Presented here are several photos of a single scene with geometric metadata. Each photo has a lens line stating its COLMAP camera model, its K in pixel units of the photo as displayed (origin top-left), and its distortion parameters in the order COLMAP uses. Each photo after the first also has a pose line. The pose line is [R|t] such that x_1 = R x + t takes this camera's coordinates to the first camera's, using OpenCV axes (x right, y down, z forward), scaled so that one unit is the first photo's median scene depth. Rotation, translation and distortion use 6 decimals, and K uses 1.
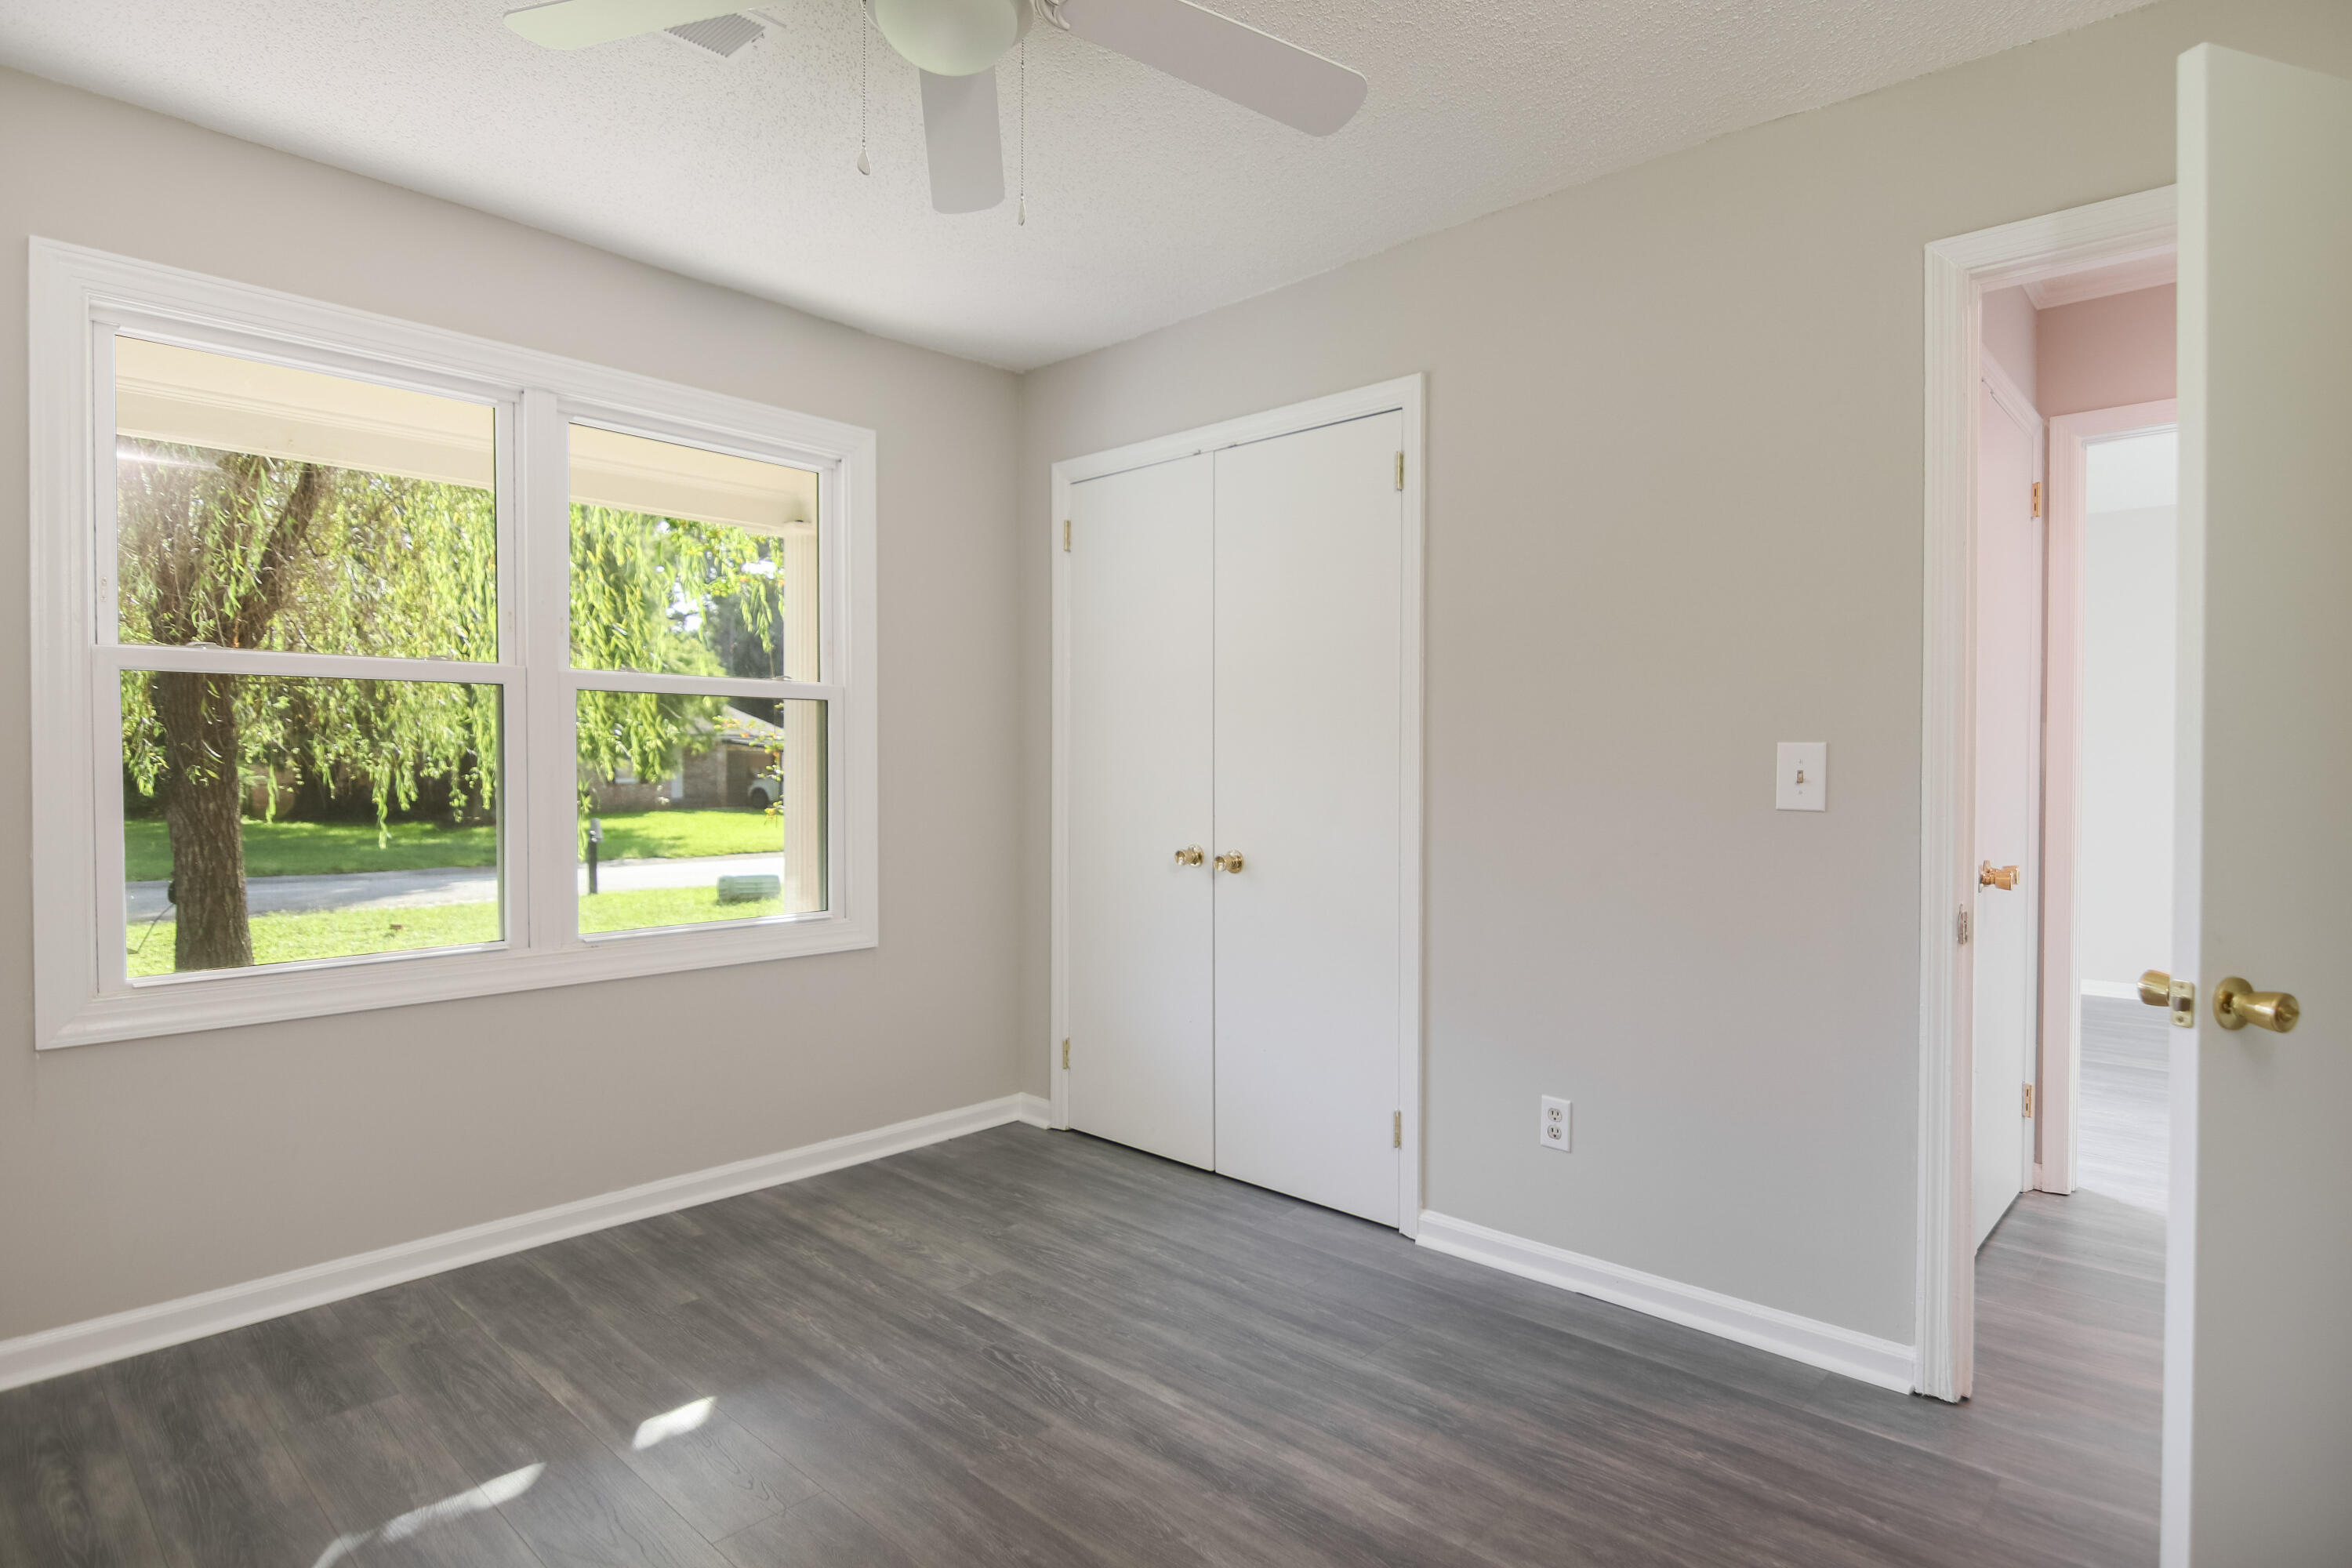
lens RADIAL K [[1221.0, 0, 1182.6], [0, 1221.0, 776.7], [0, 0, 1]] dist [-0.026554, 0.000297]
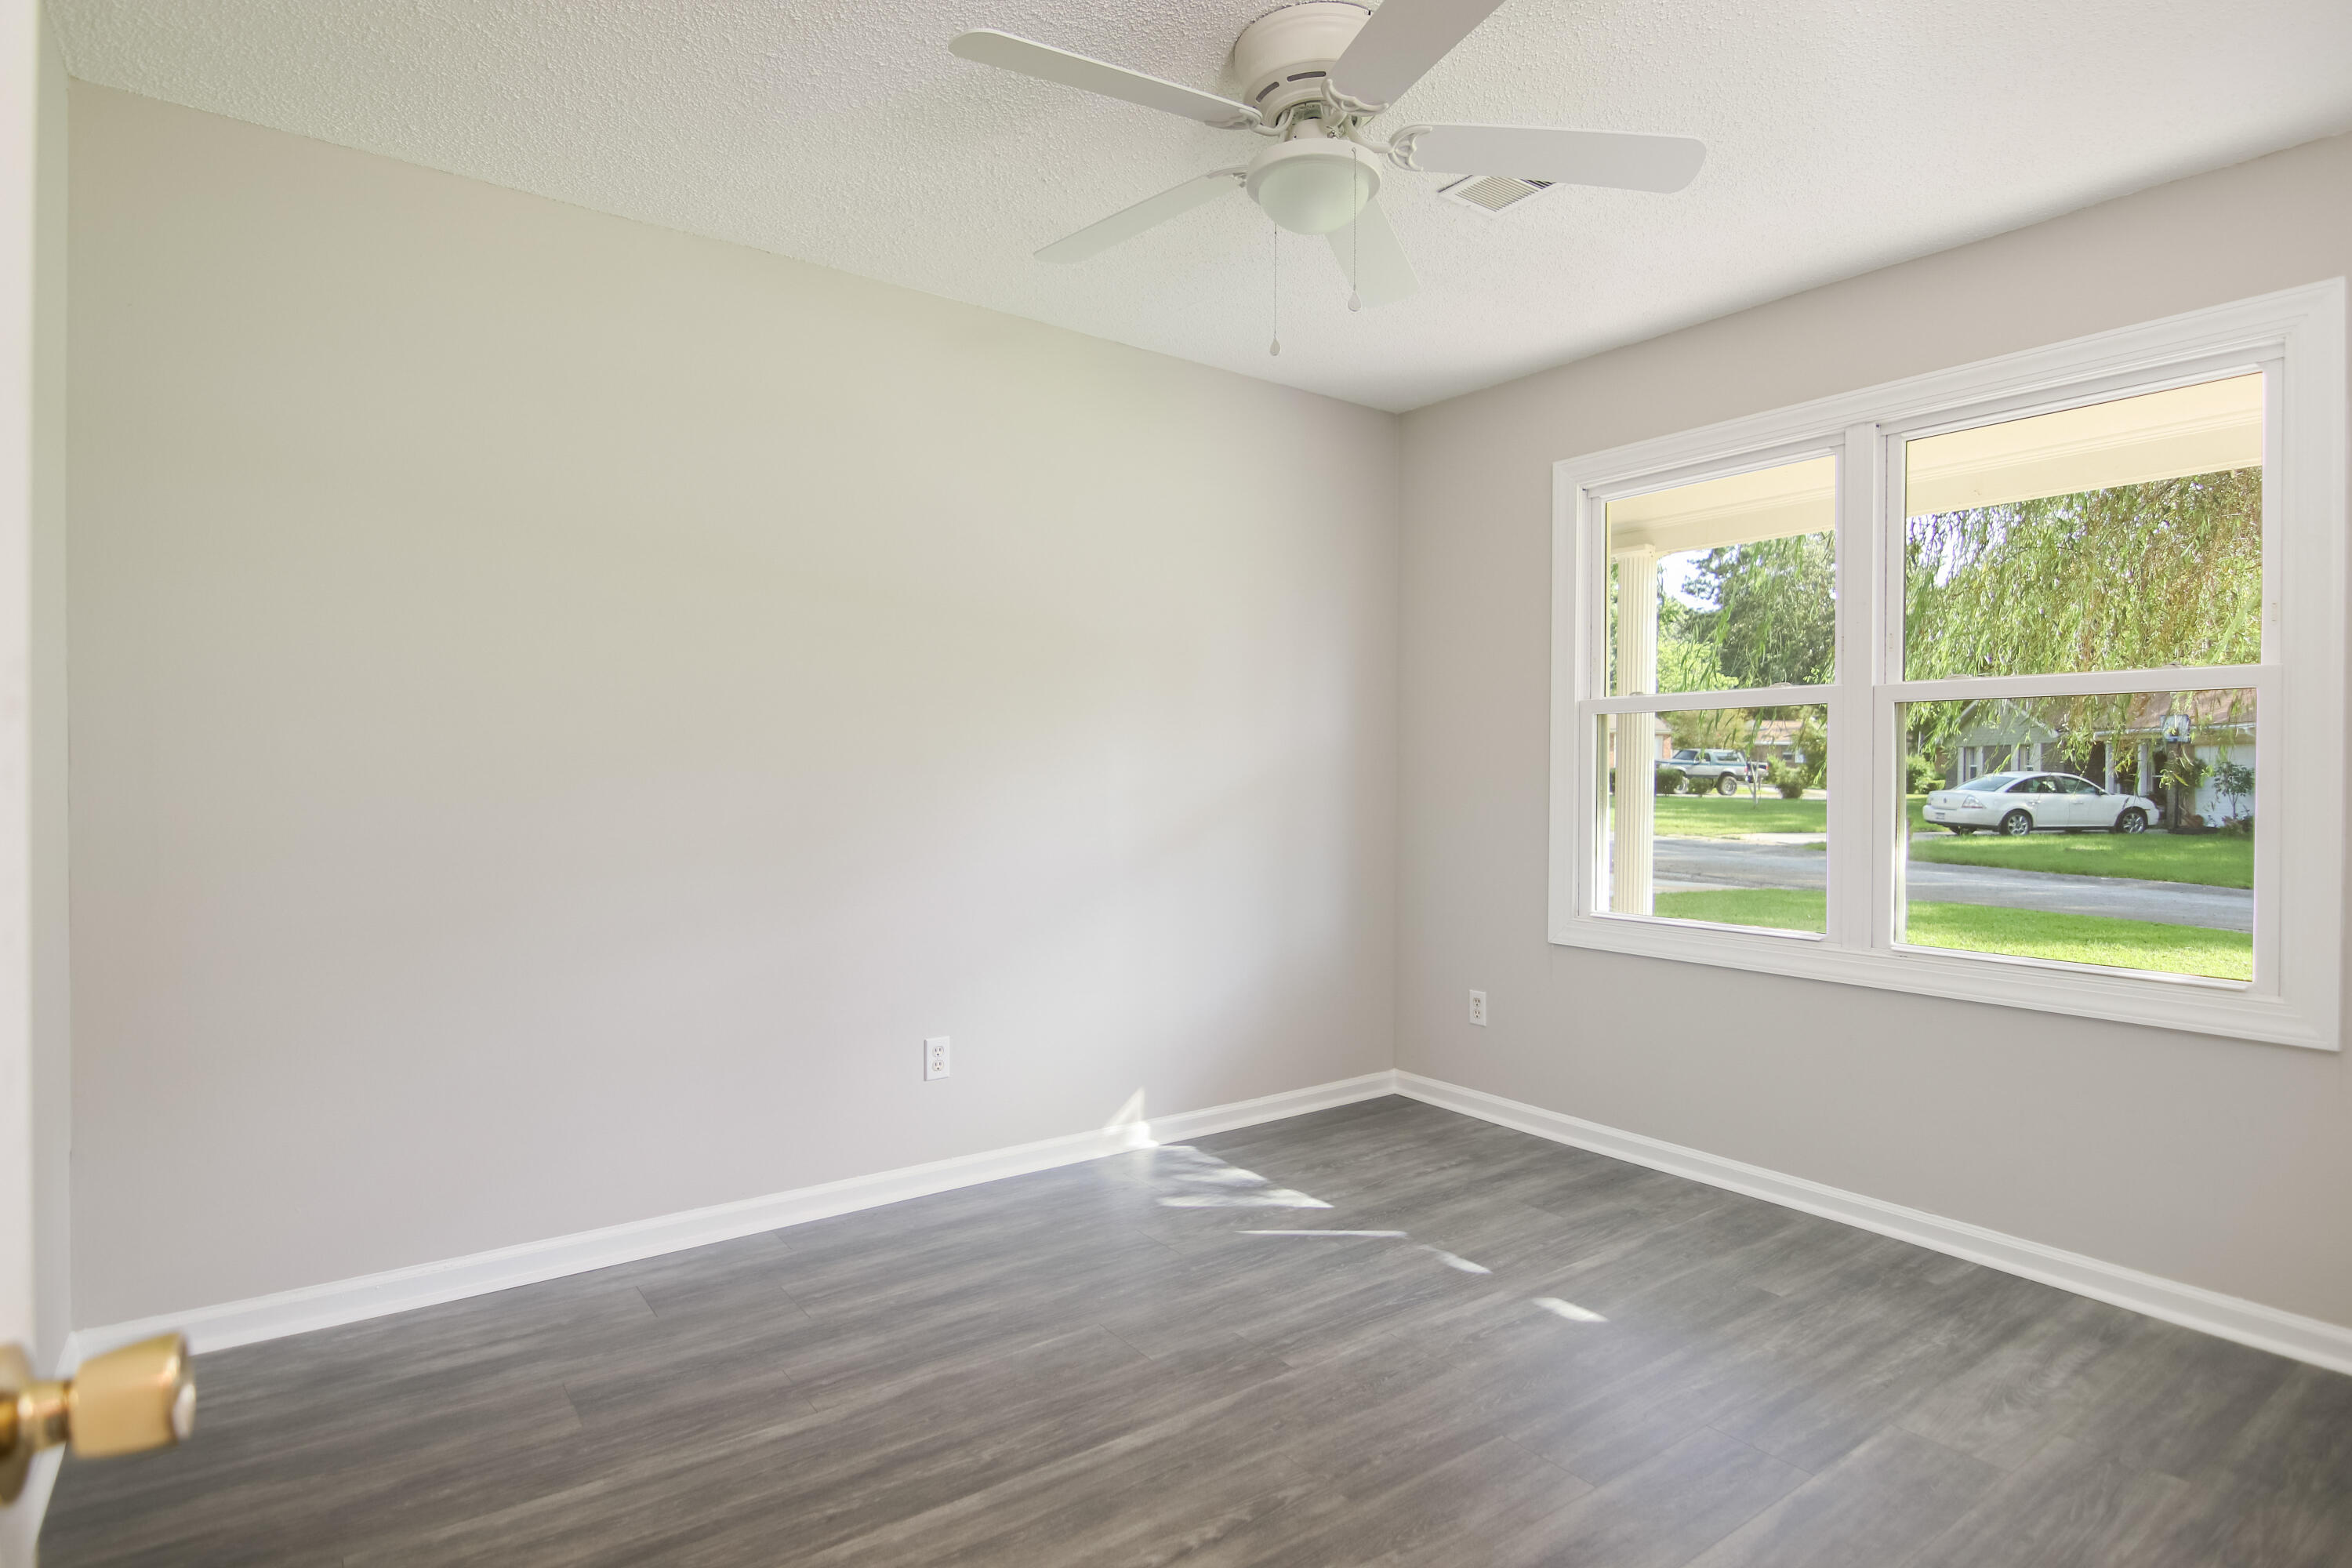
lens RADIAL K [[1221.0, 0, 1198.6], [0, 1221.0, 793.8], [0, 0, 1]] dist [-0.026554, 0.000297]
pose [[-0.198382, 0.020123, -0.979918, 0.682046], [-0.009982, 0.999696, 0.022550, -0.014885], [0.980074, 0.014255, -0.198121, 0.692625]]
